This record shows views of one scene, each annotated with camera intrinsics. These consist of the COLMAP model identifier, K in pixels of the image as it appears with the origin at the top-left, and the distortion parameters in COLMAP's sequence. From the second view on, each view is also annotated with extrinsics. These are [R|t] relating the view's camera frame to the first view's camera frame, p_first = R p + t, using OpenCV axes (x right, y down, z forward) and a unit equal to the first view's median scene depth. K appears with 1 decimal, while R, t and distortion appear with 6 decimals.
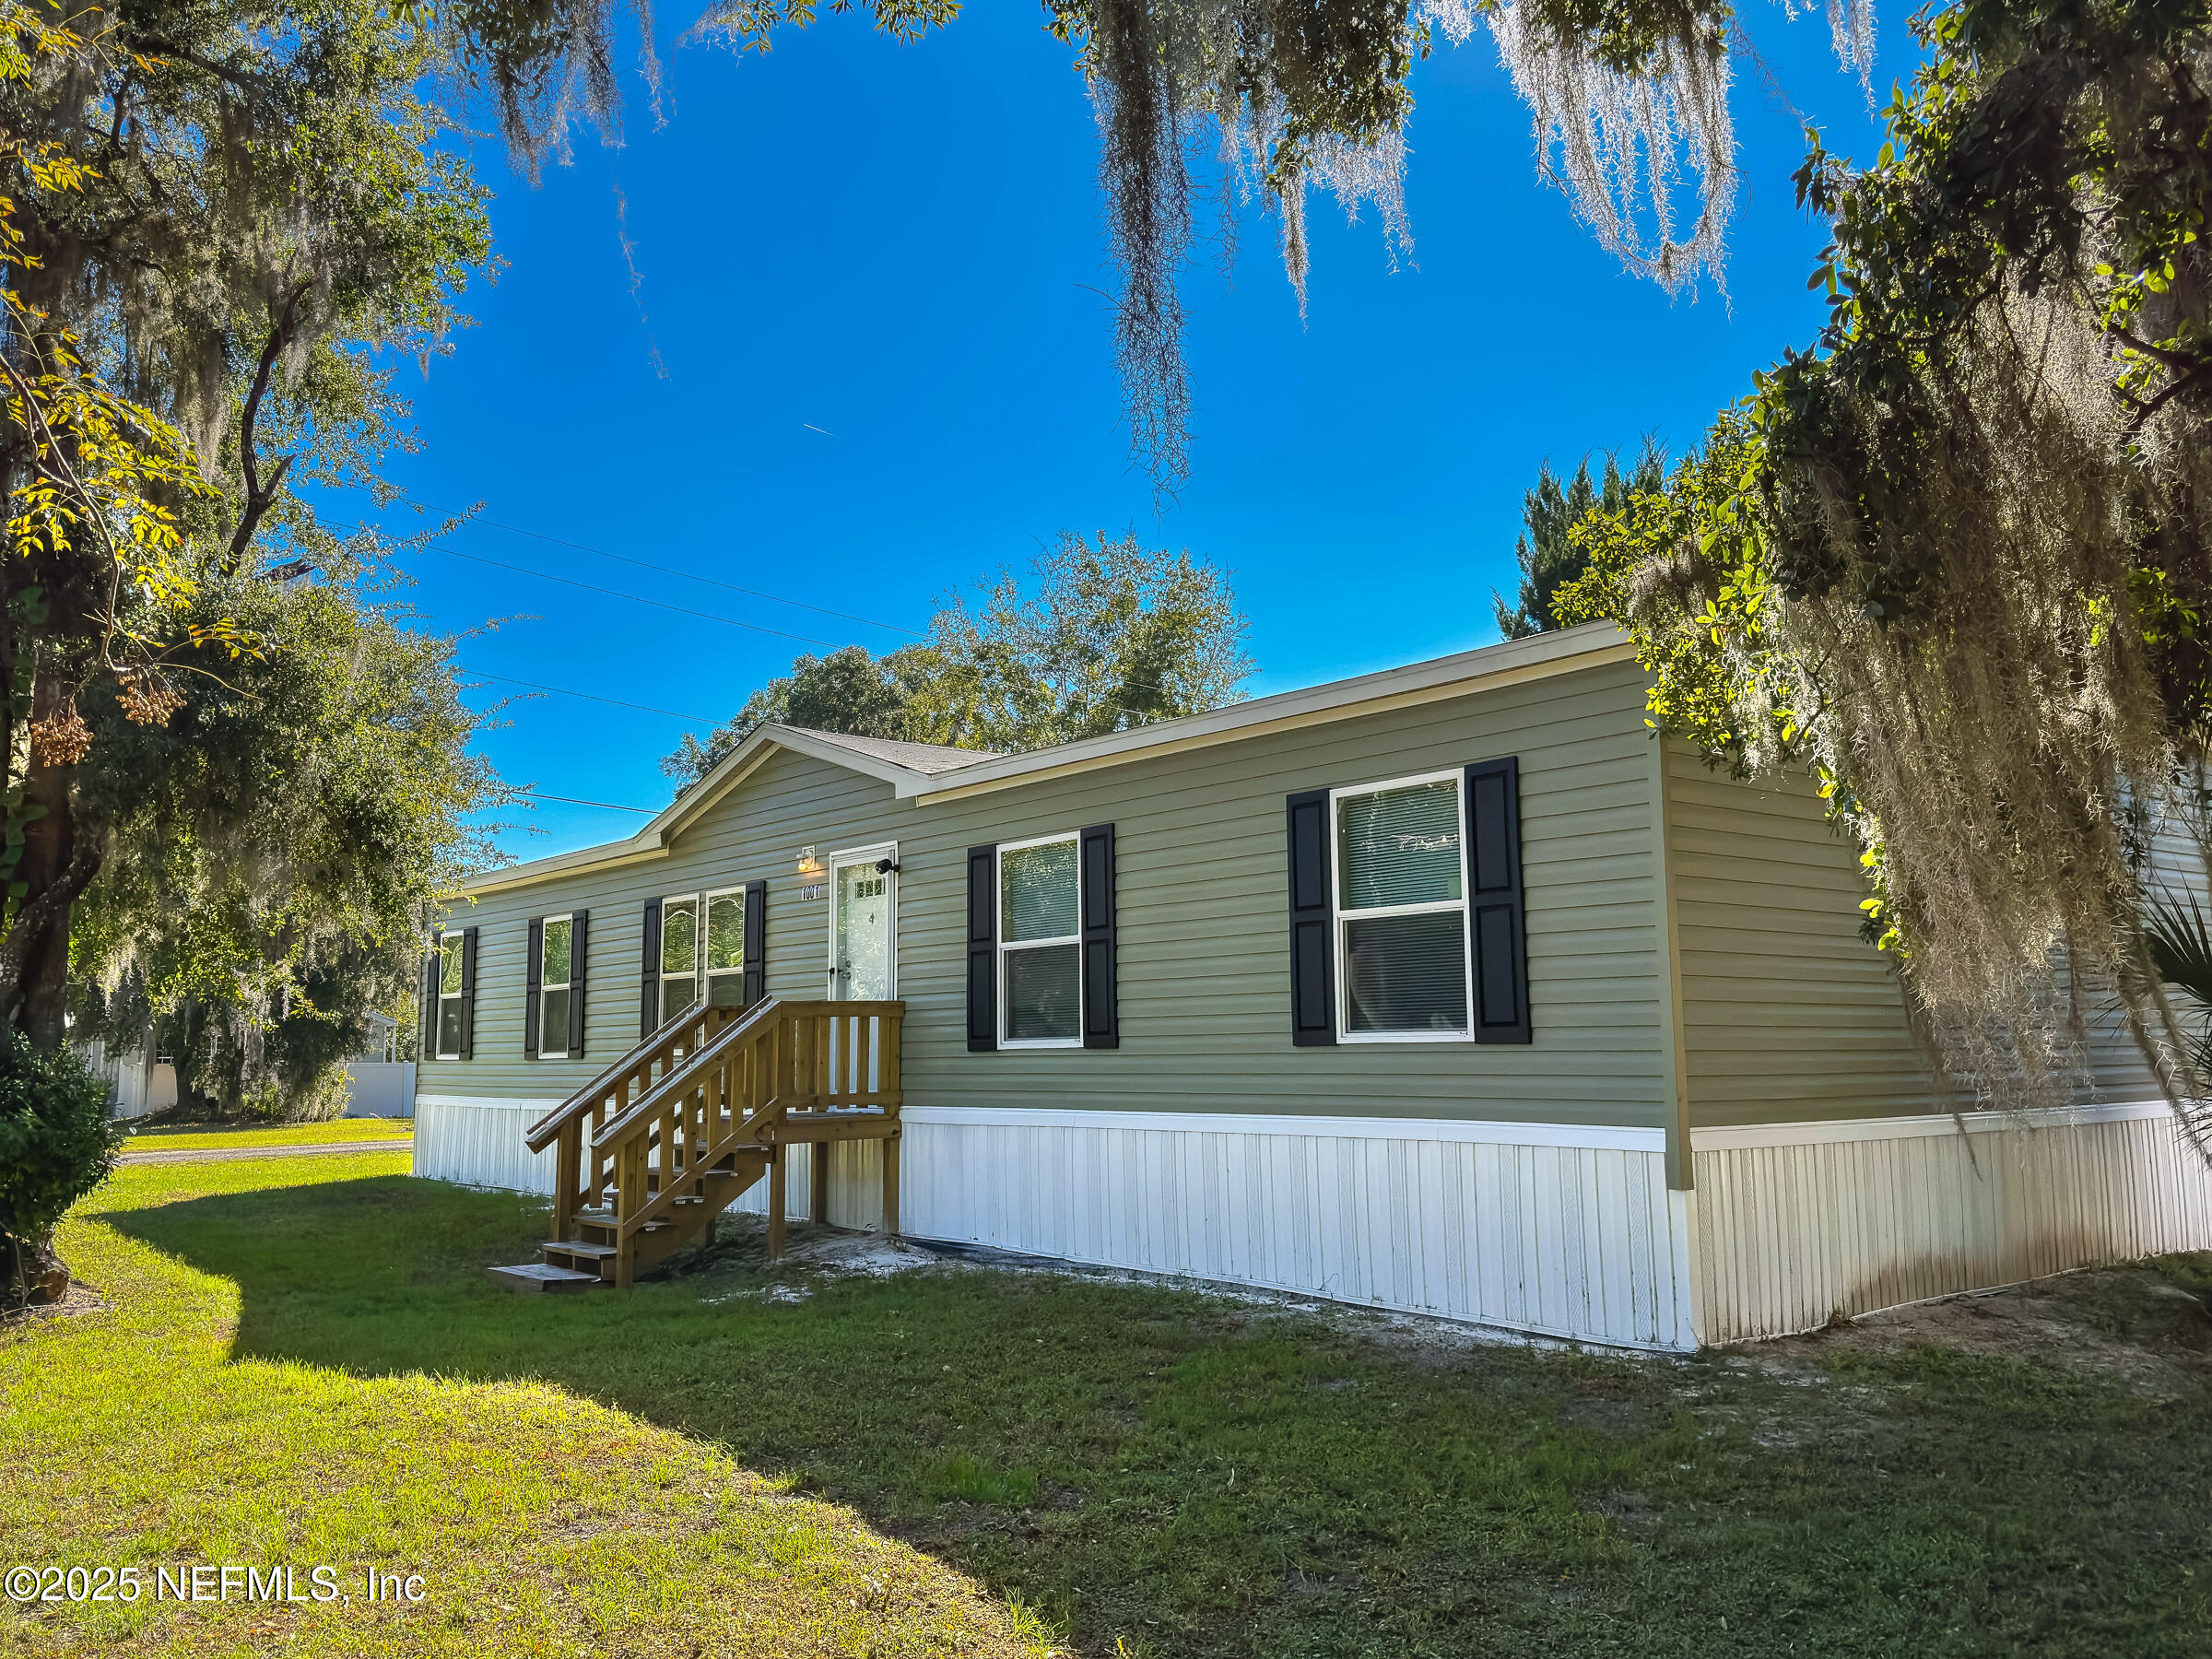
lens RADIAL K [[1807.6, 0, 1106.9], [0, 1807.6, 842.6], [0, 0, 1]] dist [0.091765, -0.070662]
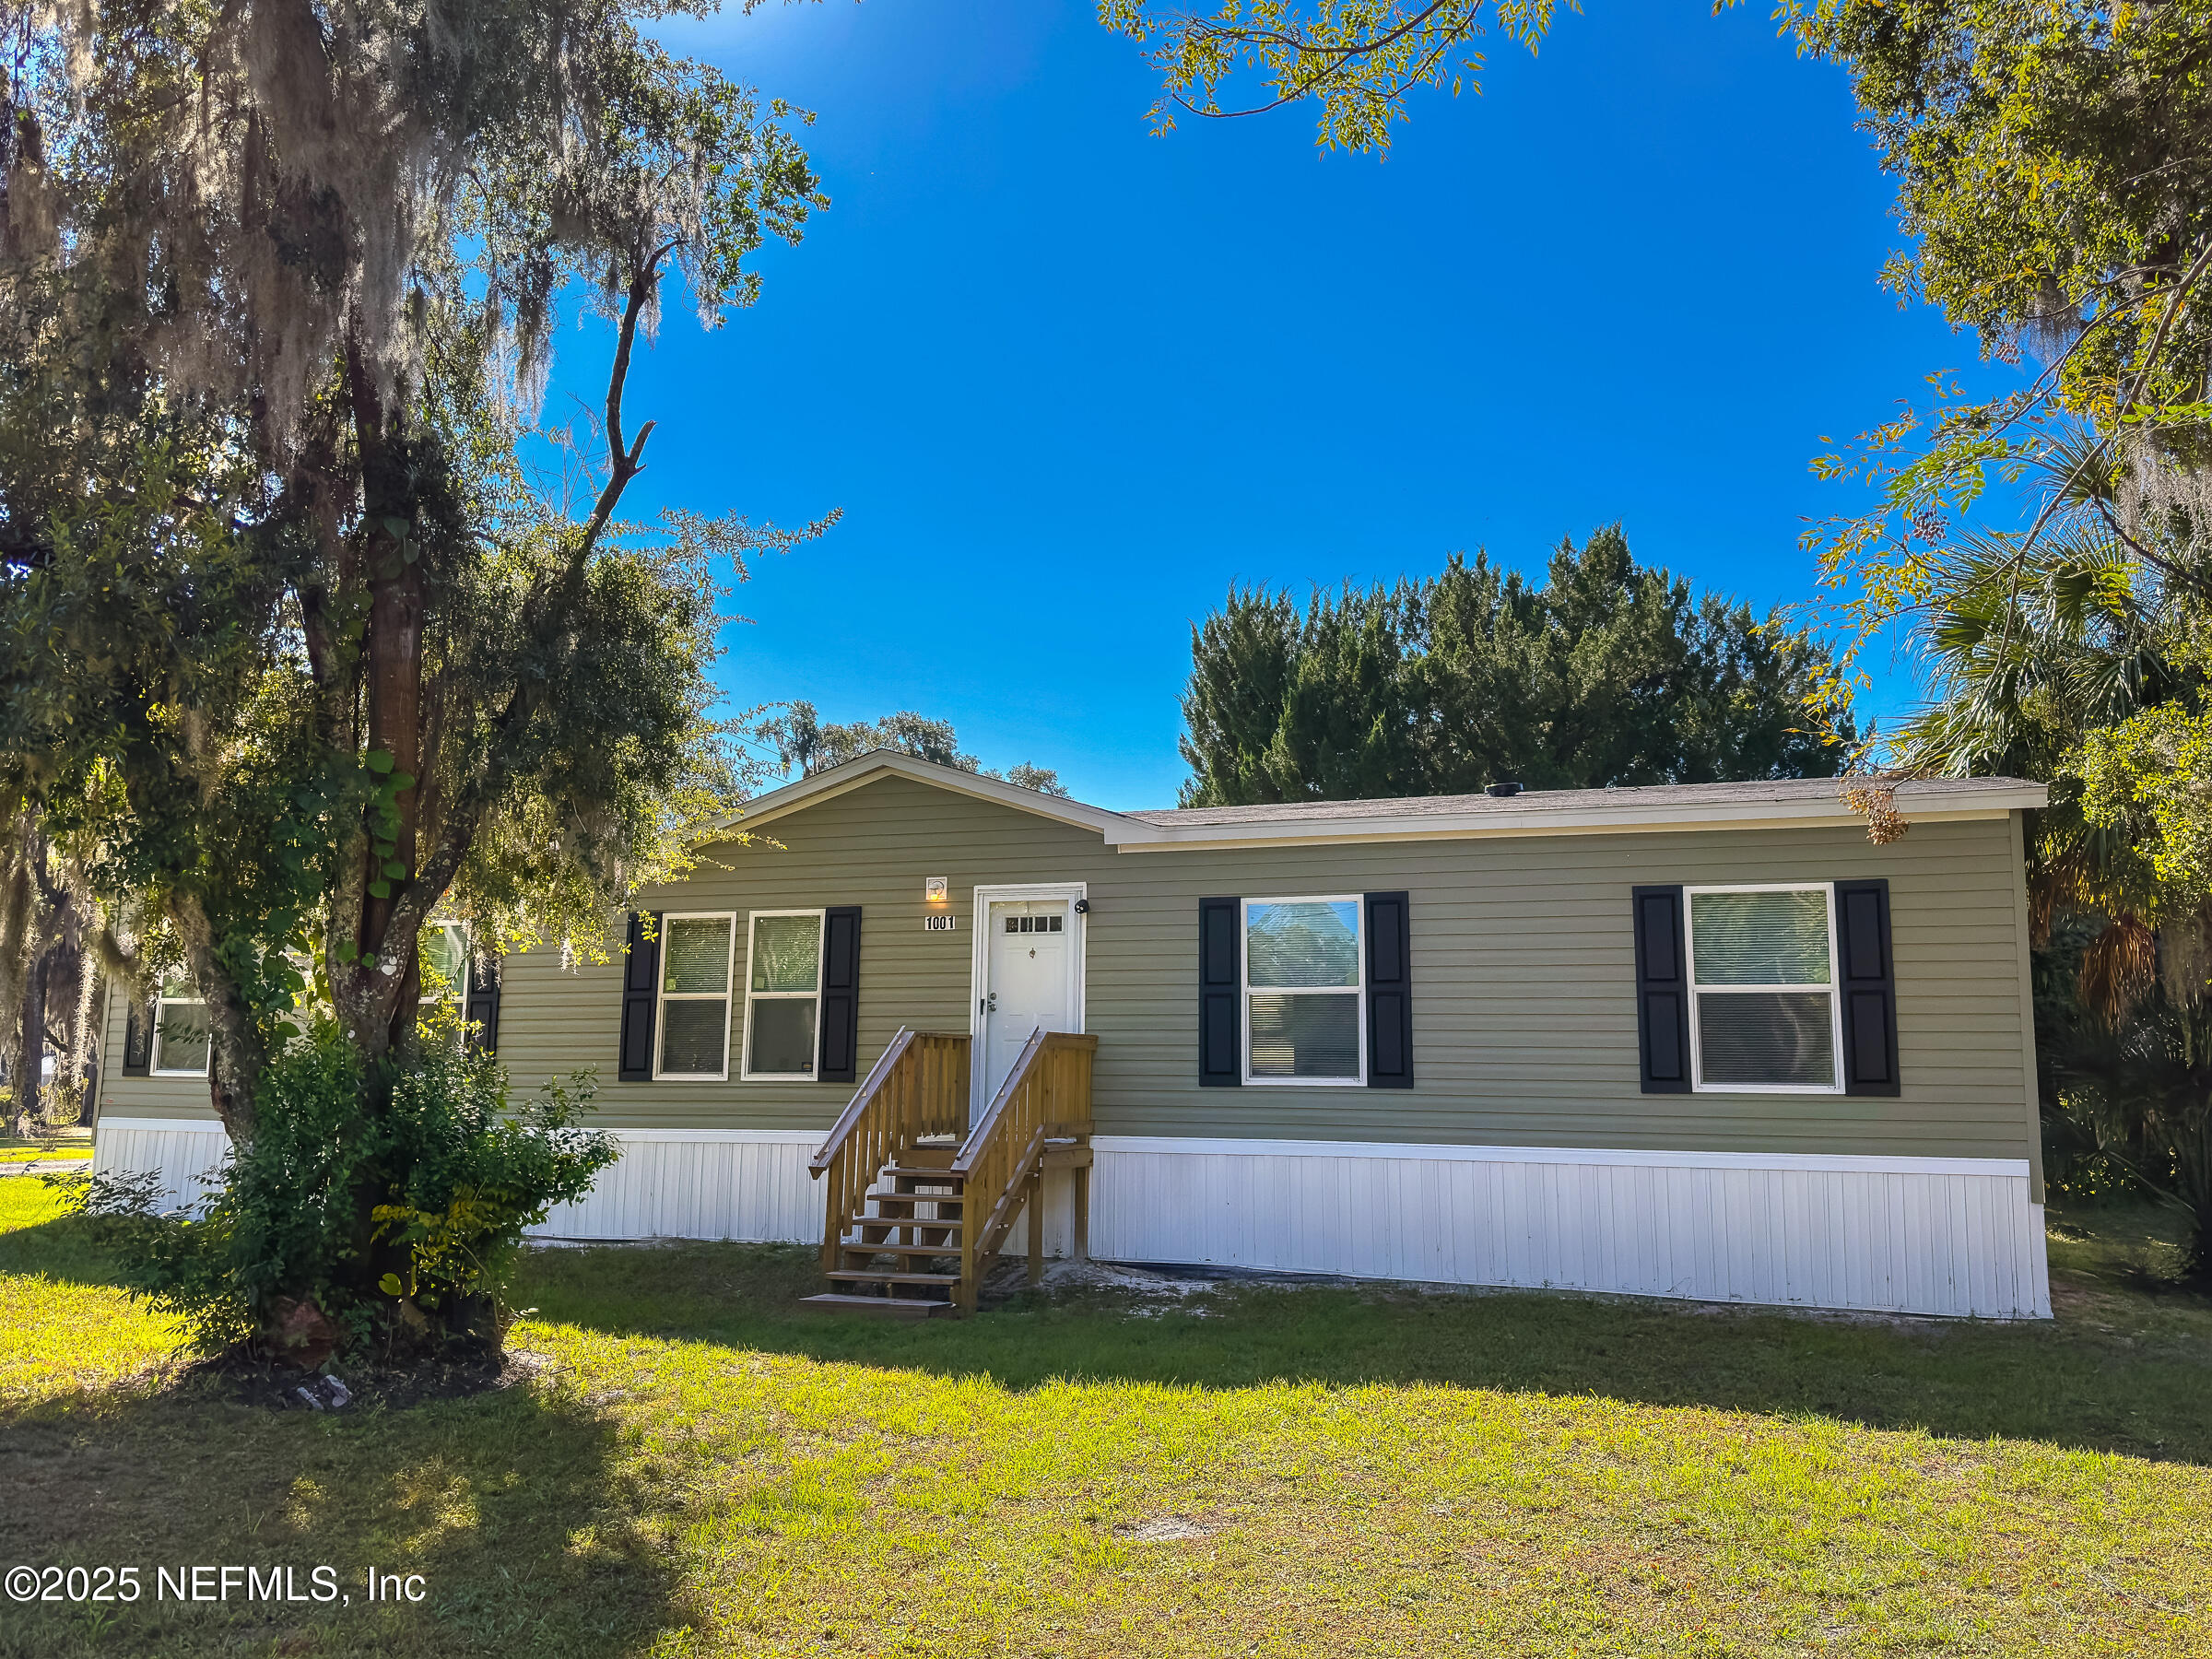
lens RADIAL K [[1807.6, 0, 1093.3], [0, 1807.6, 834.1], [0, 0, 1]] dist [0.091765, -0.070662]
pose [[0.863077, 0.093818, 0.496283, -0.732652], [-0.080531, 0.995588, -0.048156, 0.024156], [-0.498611, 0.001596, 0.866824, 0.100961]]
